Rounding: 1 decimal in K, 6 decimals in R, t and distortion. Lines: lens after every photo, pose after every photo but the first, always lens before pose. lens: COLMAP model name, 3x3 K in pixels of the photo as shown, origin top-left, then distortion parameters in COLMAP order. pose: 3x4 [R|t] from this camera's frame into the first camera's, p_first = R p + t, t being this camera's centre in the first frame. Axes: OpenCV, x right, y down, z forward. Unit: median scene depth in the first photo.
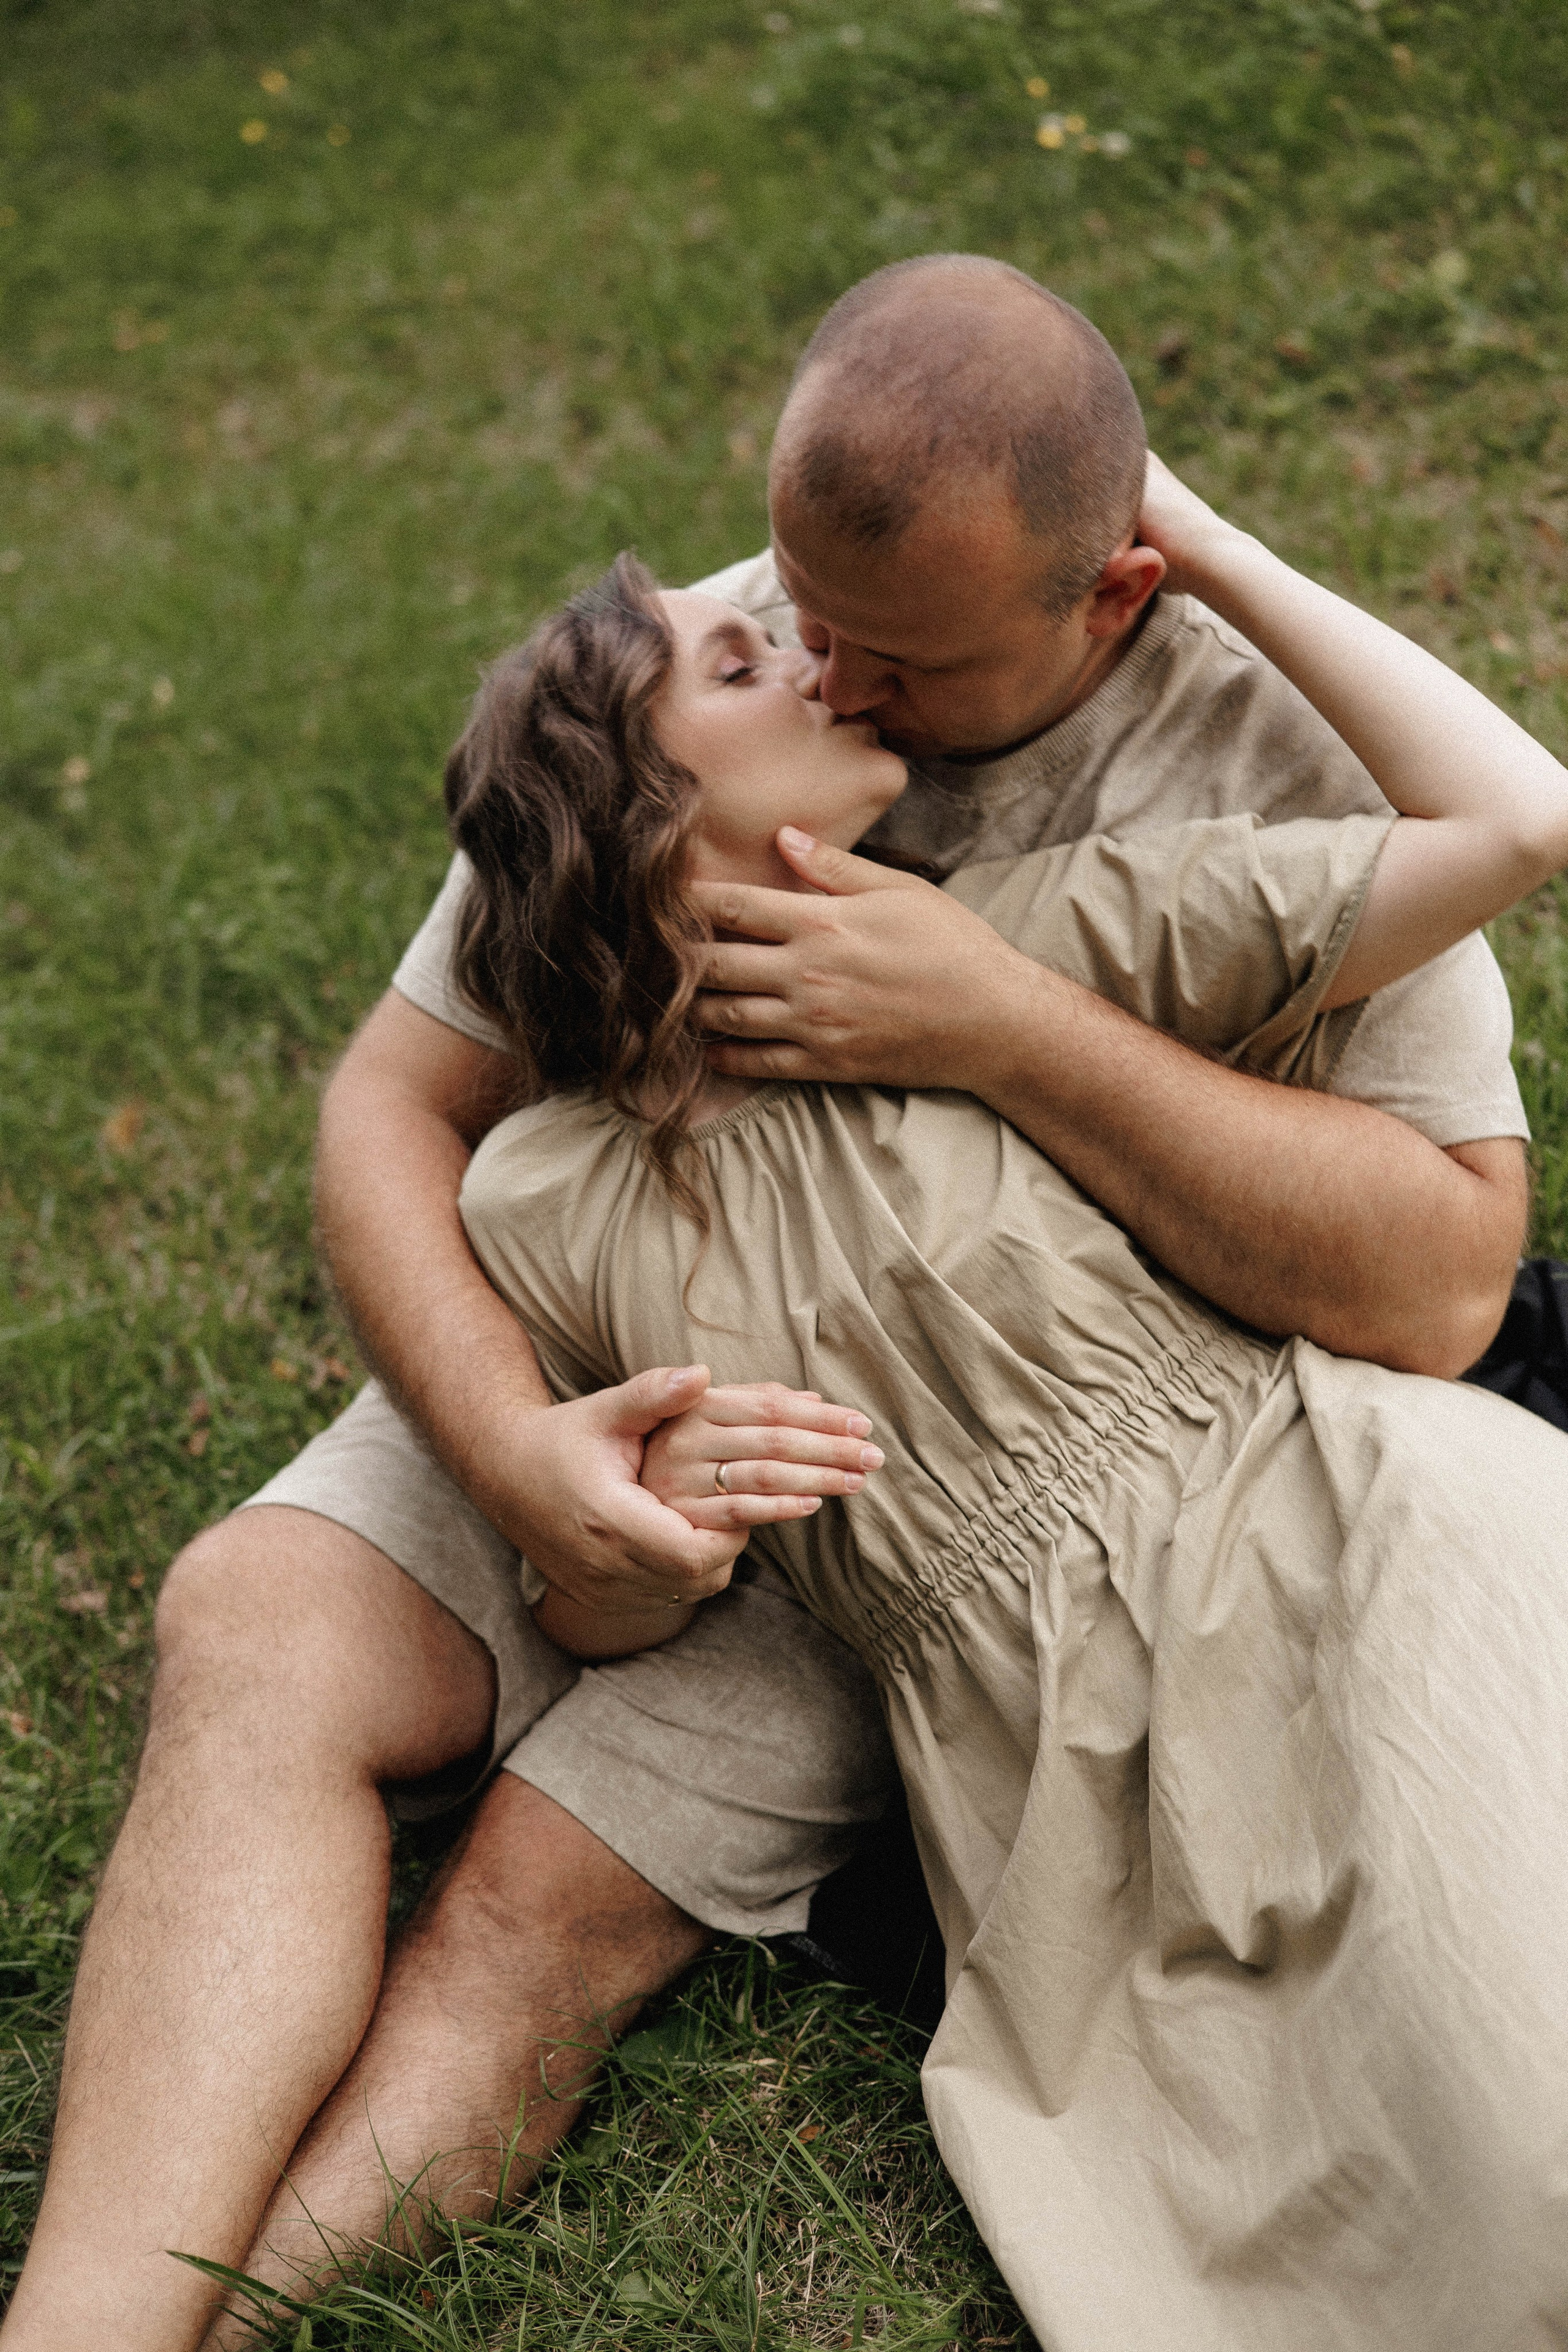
lens RADIAL K [[3160.0, 0, 784.0], [0, 3160.0, 1176.0], [0, 0, 1]] dist [-0.178287, 0.753932]
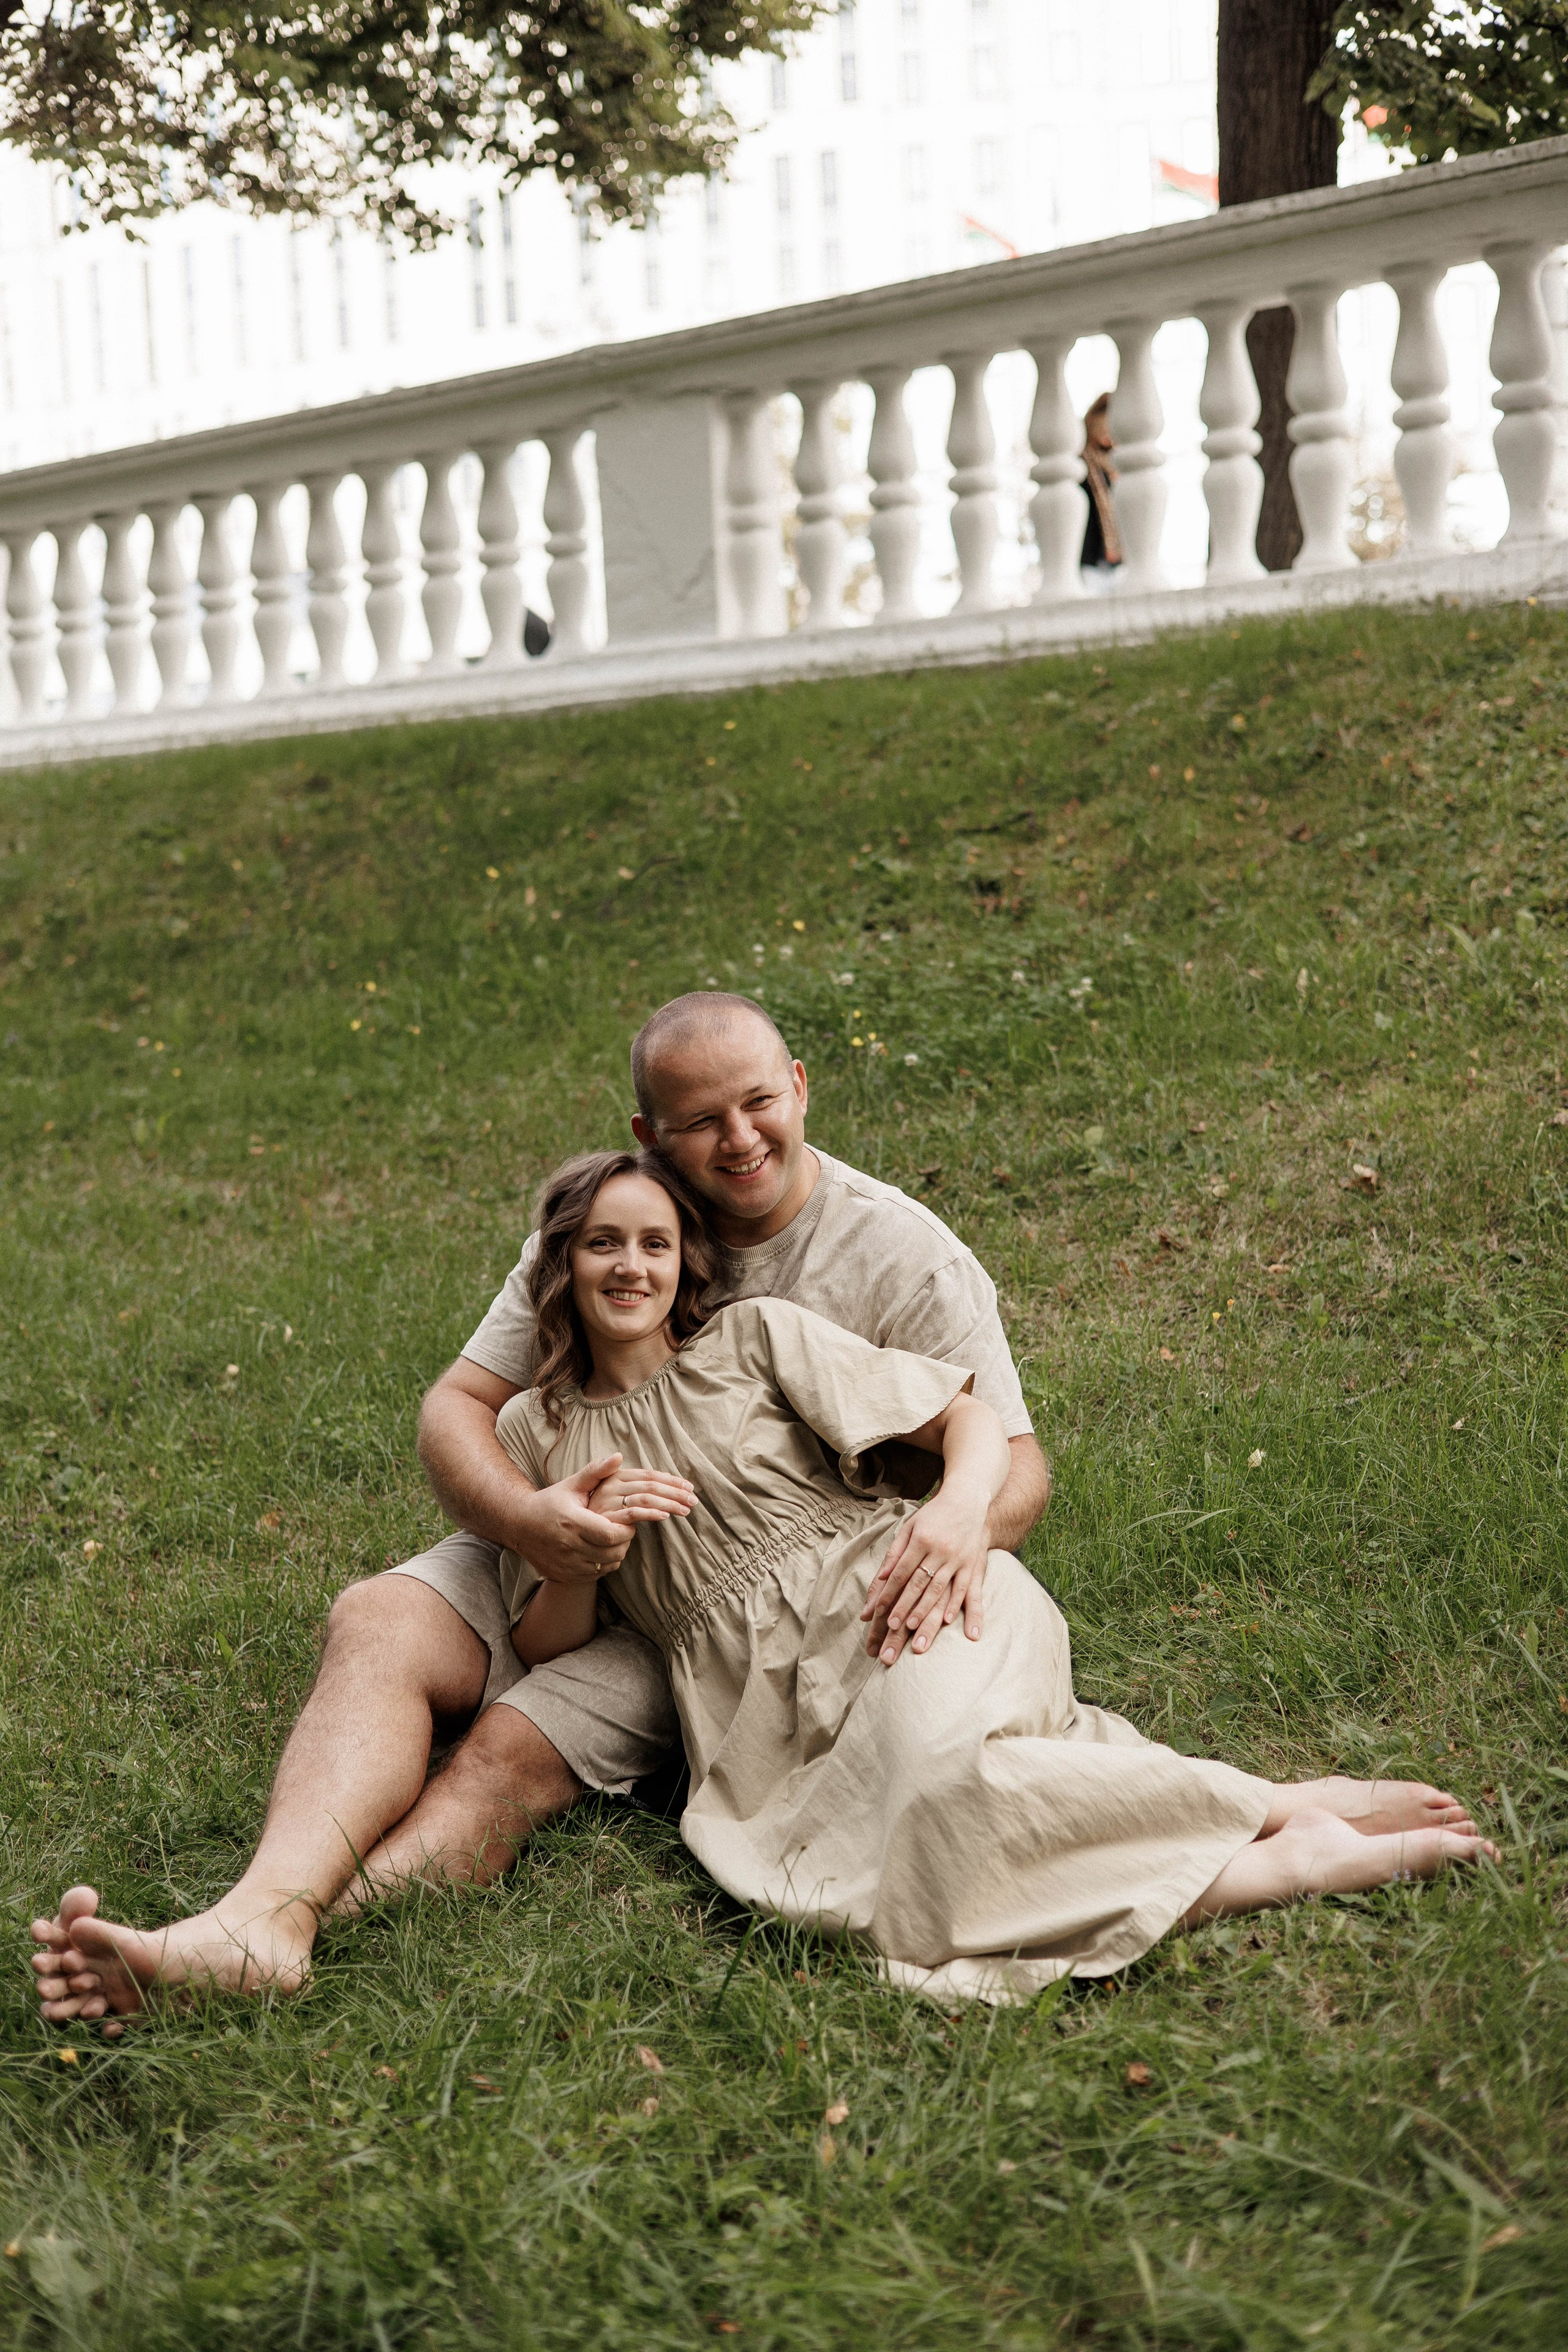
lens RADIAL K [[3160.0, 0, 784.0], [0, 3160.0, 1176.0], [0, 0, 1]] dist [-0.178287, 0.753932]
pose [[0.996729, 0.079760, 0.013028, 0.047958], [-0.071697, 0.947082, -0.312883, 0.489763], [-0.037294, 0.310925, 0.949702, -1.066711]]
